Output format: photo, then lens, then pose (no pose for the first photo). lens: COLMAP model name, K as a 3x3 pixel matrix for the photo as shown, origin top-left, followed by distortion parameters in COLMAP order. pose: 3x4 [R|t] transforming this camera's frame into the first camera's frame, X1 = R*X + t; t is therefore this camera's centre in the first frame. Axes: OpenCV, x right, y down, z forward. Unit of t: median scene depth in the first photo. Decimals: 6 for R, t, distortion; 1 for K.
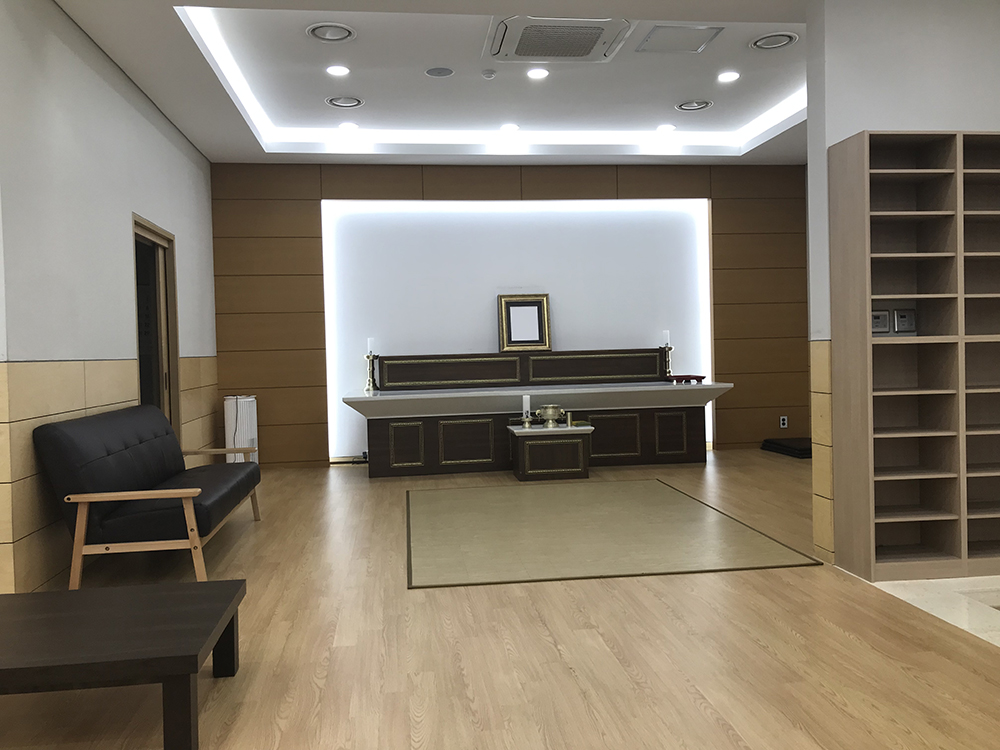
lens RADIAL K [[798.2, 0, 496.5], [0, 798.2, 354.4], [0, 0, 1]] dist [0.000919, 0.000360]
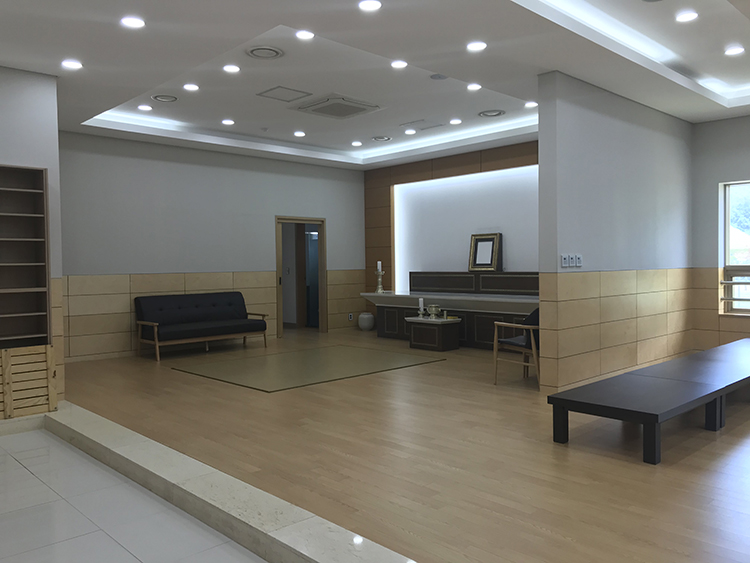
lens RADIAL K [[598.6, 0, 372.4], [0, 598.6, 266.1], [0, 0, 1]] dist [0.000919, 0.000360]
pose [[0.615644, 0.015589, -0.787870, 0.803544], [-0.012945, 0.999869, 0.009668, -0.021869], [0.787918, 0.004247, 0.615766, 0.129335]]
